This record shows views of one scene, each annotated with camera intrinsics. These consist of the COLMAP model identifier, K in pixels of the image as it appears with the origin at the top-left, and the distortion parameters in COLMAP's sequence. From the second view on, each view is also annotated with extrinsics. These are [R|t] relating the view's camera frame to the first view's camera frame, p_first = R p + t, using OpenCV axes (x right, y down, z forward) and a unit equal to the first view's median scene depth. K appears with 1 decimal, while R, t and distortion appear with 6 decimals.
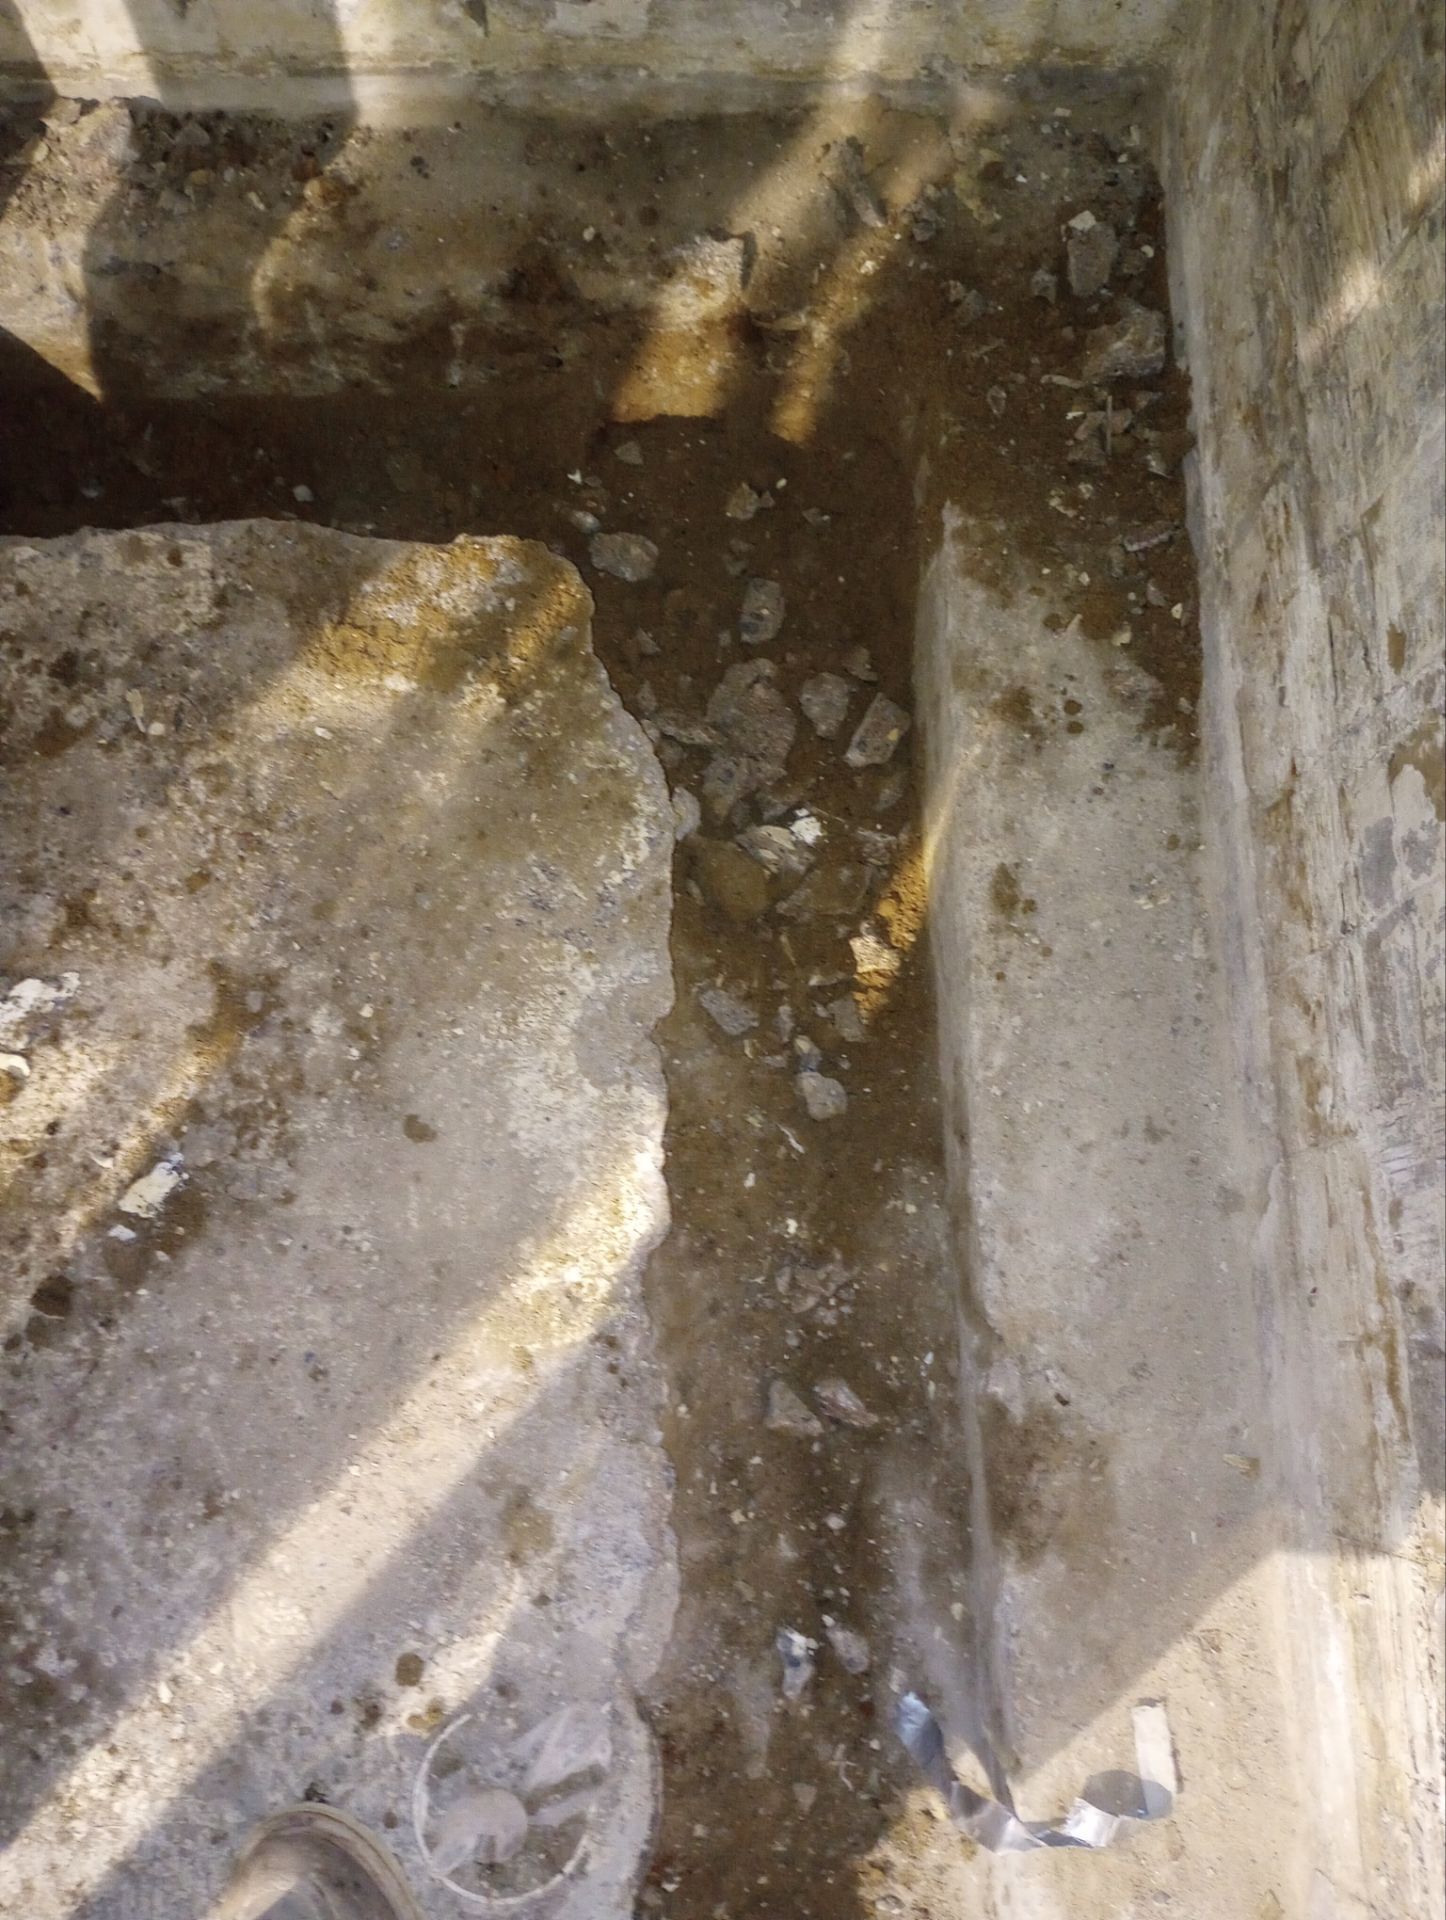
lens RADIAL K [[1550.3, 0, 723.0], [0, 1550.3, 960.0], [0, 0, 1]] dist [0.073060, -0.102941]
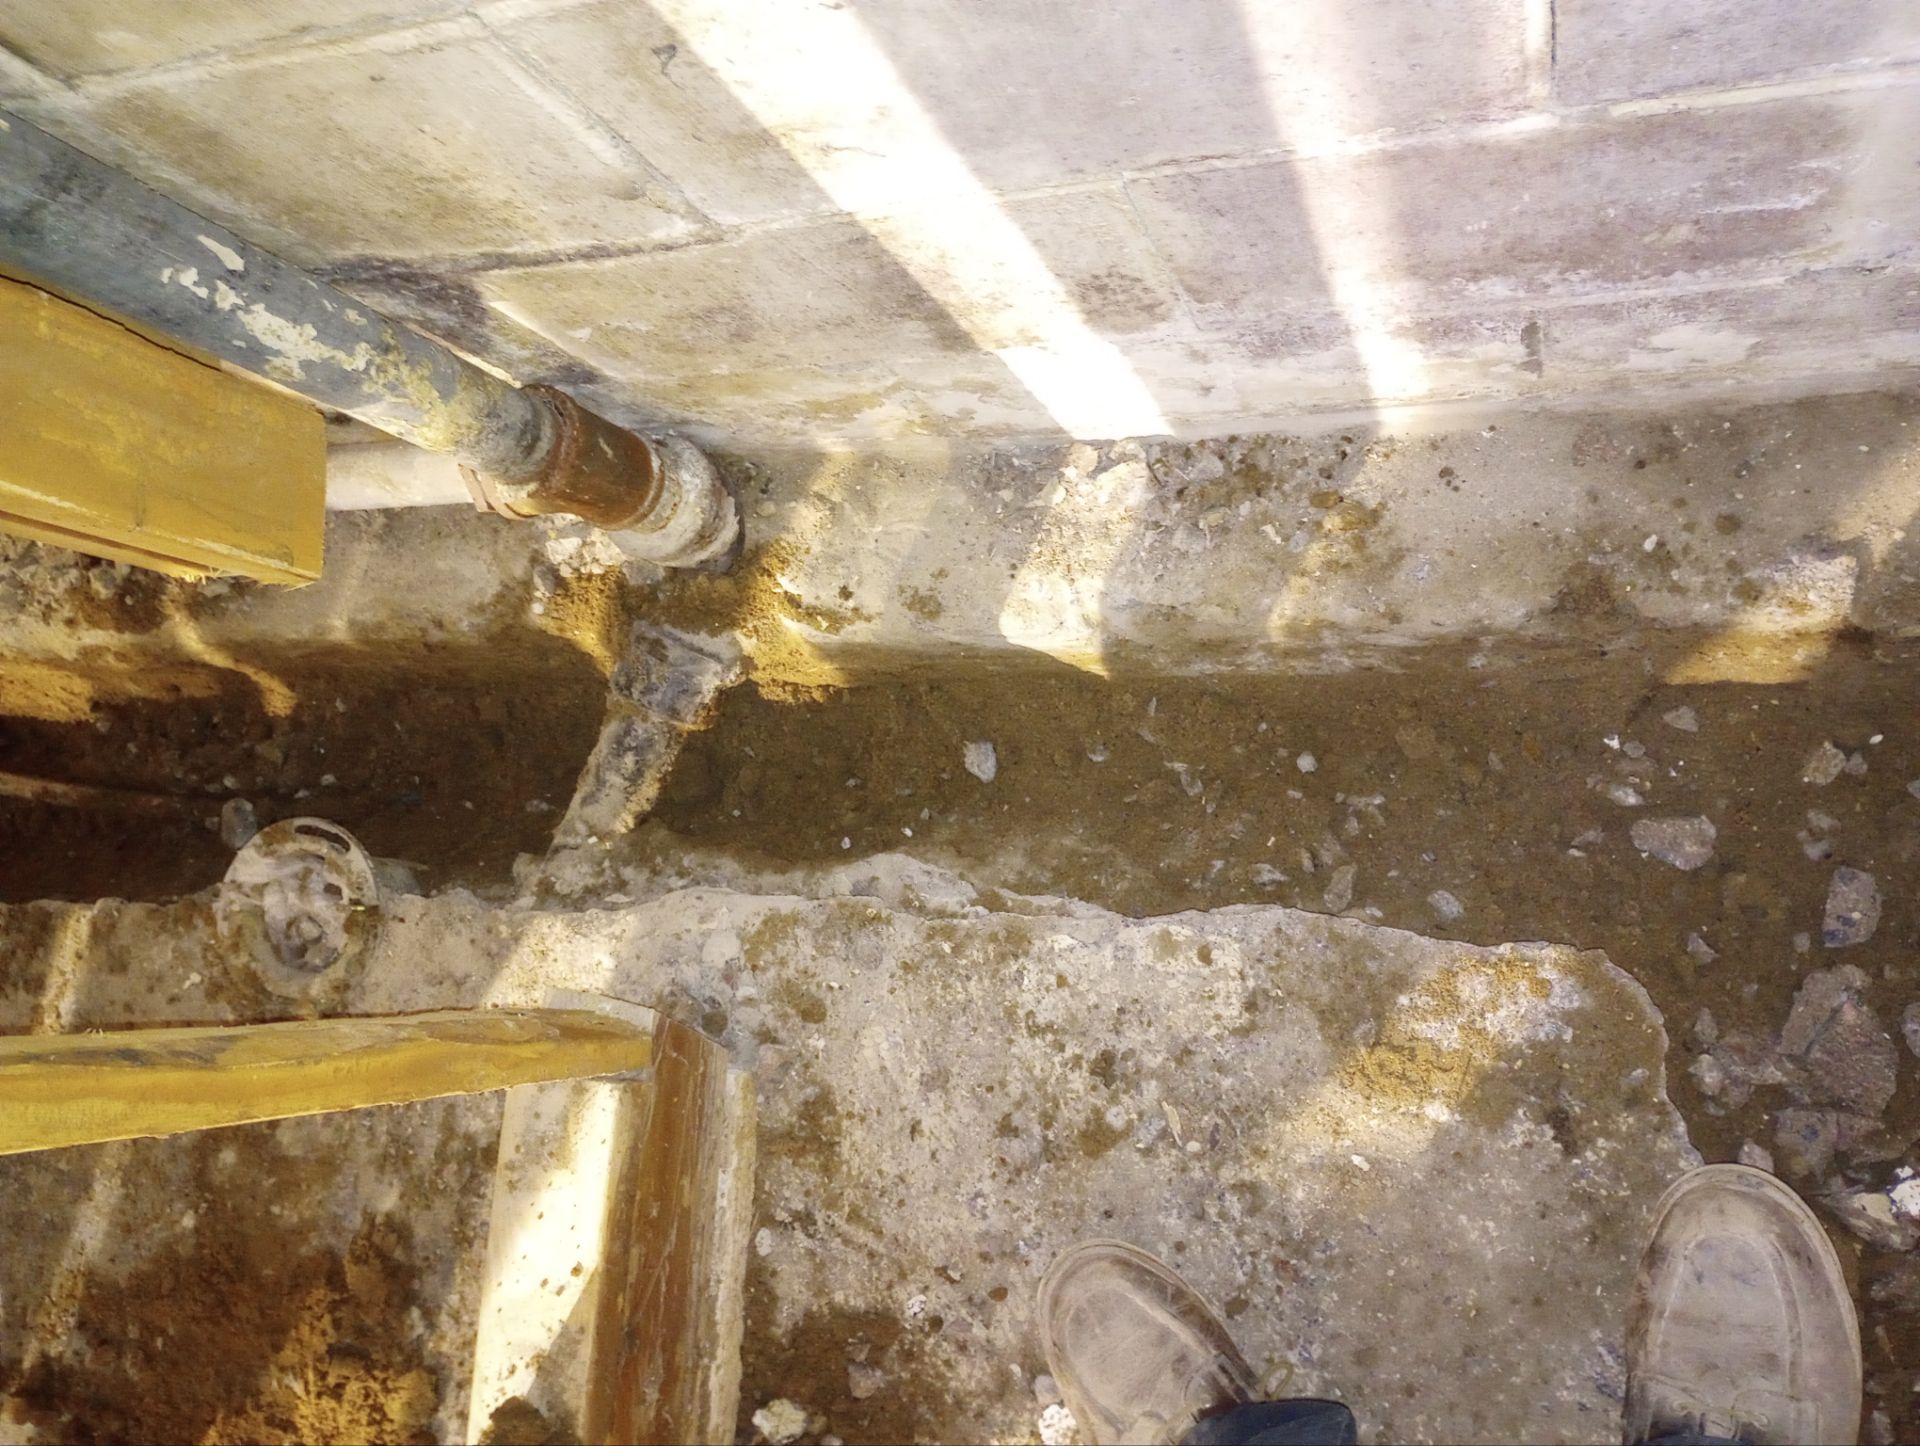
lens RADIAL K [[1550.3, 0, 985.7], [0, 1550.3, 725.2], [0, 0, 1]] dist [0.073060, -0.102941]
pose [[0.926030, 0.011513, -0.377274, -0.108223], [0.024883, 0.995498, 0.091456, -0.497944], [0.376628, -0.094079, 0.921575, 0.051972]]
